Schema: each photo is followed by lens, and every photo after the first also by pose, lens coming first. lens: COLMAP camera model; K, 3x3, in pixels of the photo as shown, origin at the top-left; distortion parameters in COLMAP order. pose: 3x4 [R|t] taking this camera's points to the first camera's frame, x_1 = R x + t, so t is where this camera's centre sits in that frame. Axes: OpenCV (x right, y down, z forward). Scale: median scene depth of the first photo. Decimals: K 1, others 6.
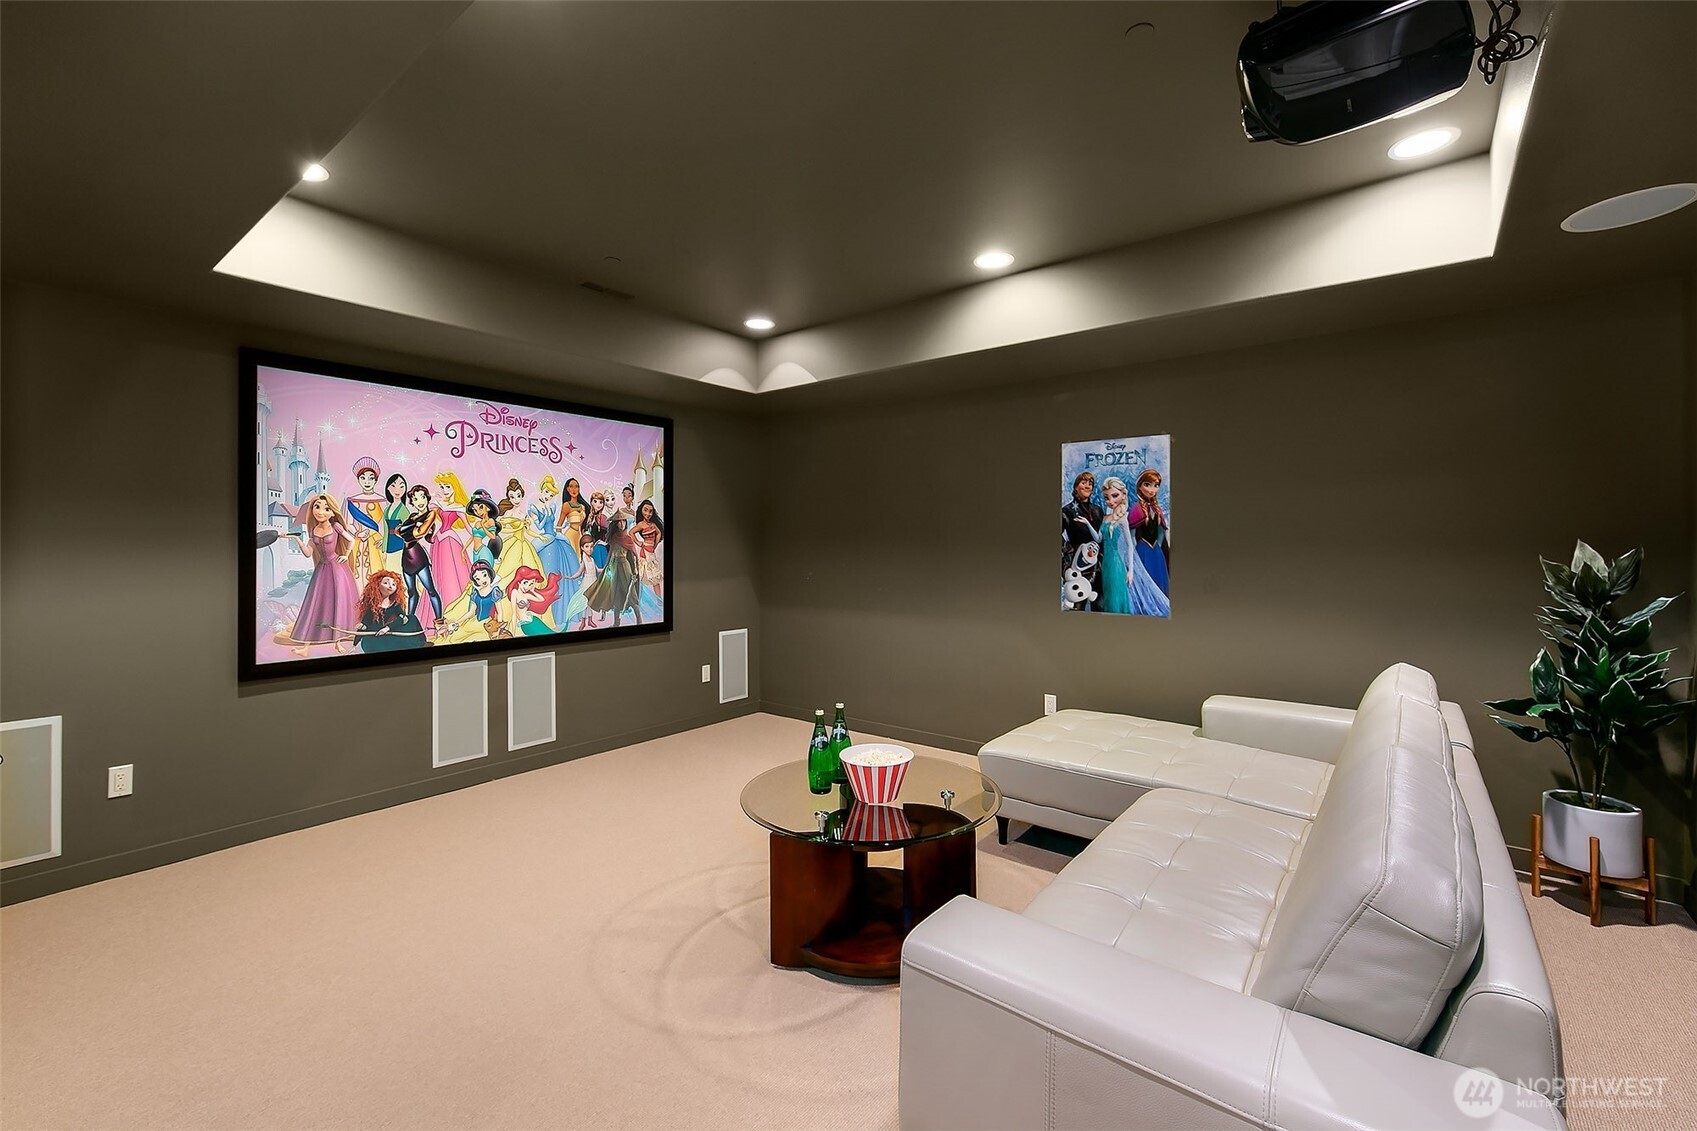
lens RADIAL K [[710.5, 0, 837.1], [0, 710.5, 539.3], [0, 0, 1]] dist [-0.000451, -0.000141]
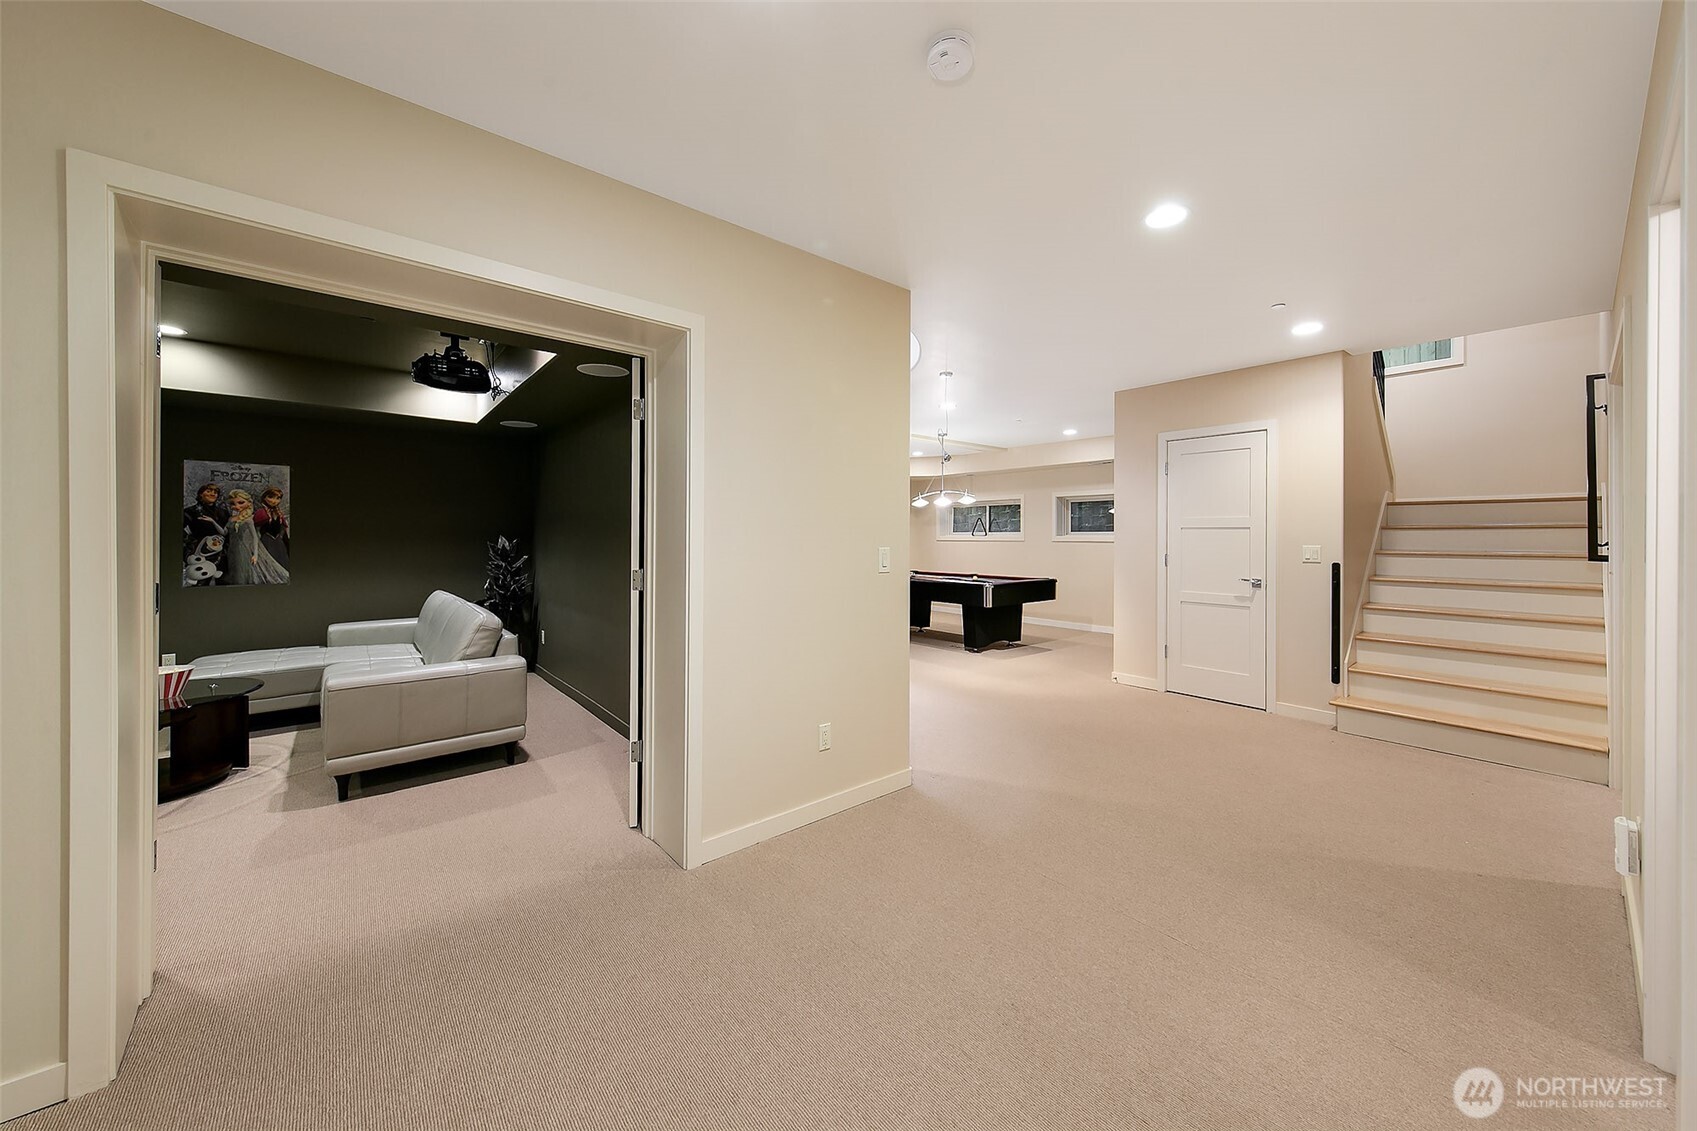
lens RADIAL K [[614.3, 0, 859.6], [0, 614.3, 537.0], [0, 0, 1]] dist [-0.000611, -0.000021]
pose [[0.187583, 0.002670, 0.982245, -0.589781], [-0.005486, 0.999984, -0.001671, 0.002873], [-0.982234, -0.005075, 0.187594, -0.456473]]
